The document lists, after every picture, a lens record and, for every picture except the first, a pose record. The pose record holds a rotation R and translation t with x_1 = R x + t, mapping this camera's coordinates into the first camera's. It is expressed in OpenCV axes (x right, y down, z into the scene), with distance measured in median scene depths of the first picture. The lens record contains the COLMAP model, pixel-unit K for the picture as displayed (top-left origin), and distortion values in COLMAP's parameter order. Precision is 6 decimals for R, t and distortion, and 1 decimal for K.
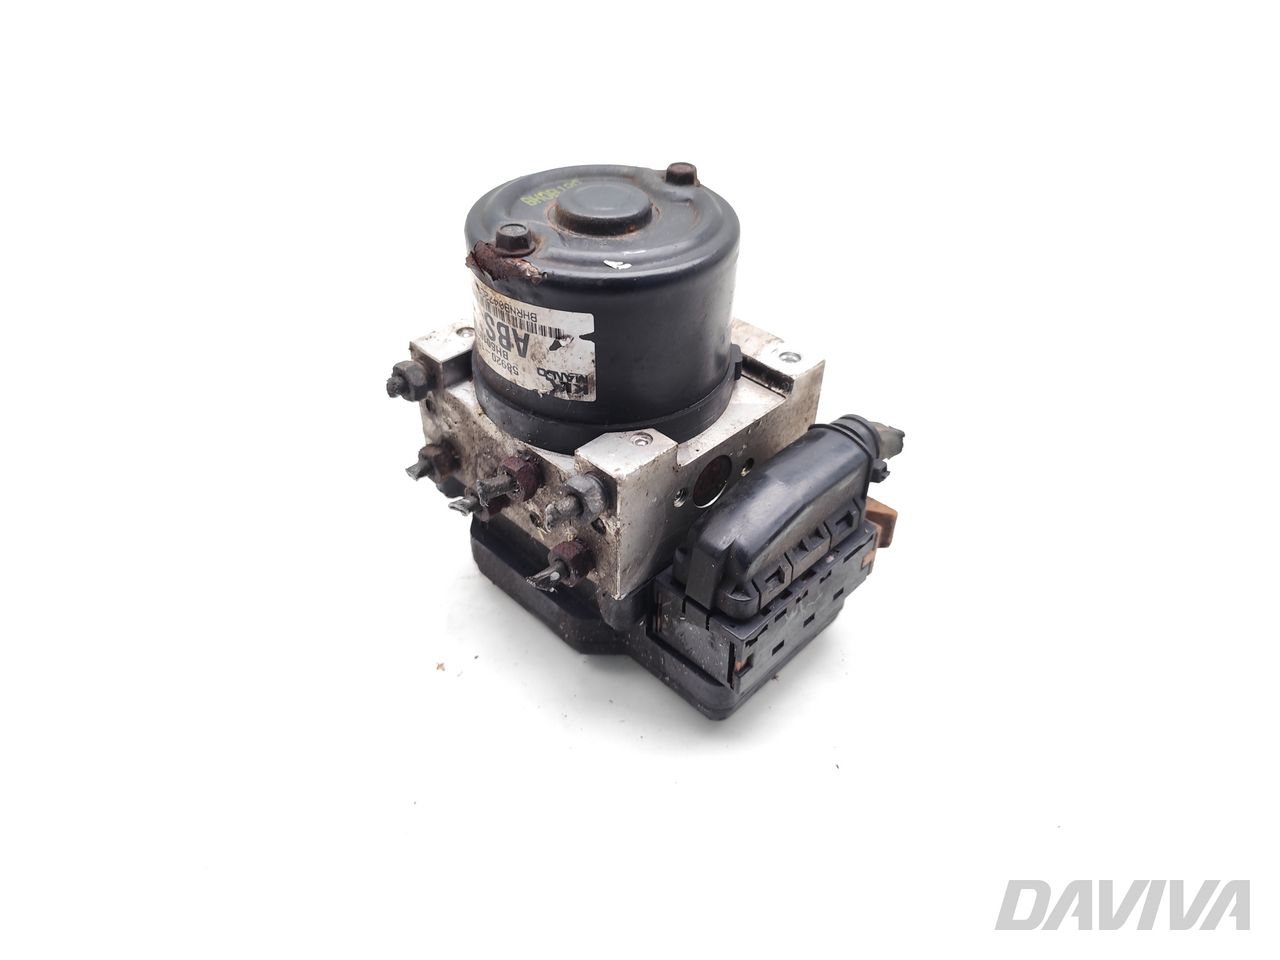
lens RADIAL K [[867.4, 0, 638.5], [0, 867.4, 470.3], [0, 0, 1]] dist [0.003979, 0.000750]
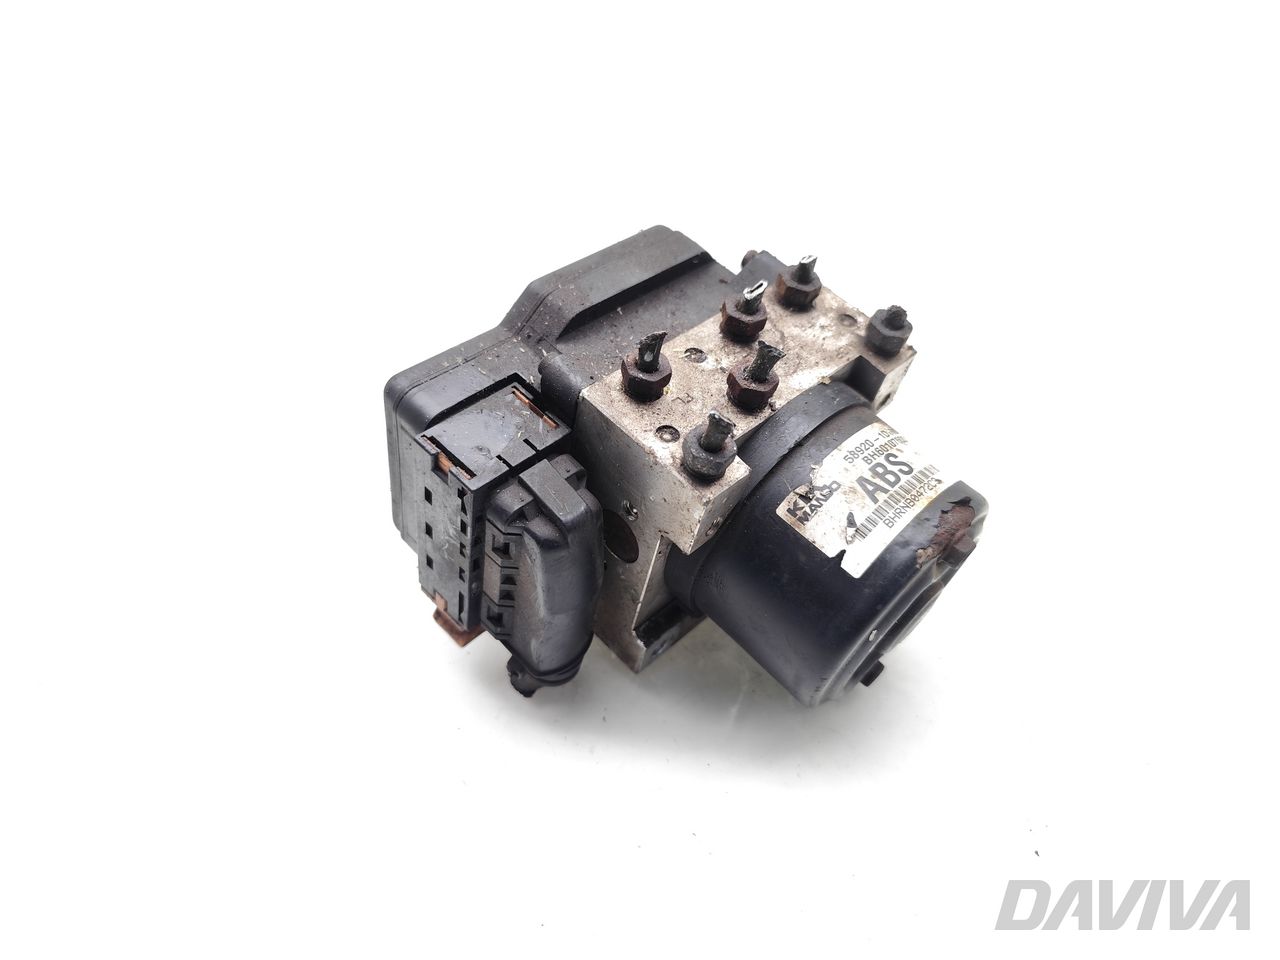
lens RADIAL K [[867.4, 0, 637.1], [0, 867.4, 482.2], [0, 0, 1]] dist [0.003979, 0.000750]
pose [[-0.604364, 0.785253, 0.134617, -0.111316], [-0.783195, -0.554582, -0.281149, 0.322885], [-0.146117, -0.275348, 0.950175, 0.129785]]
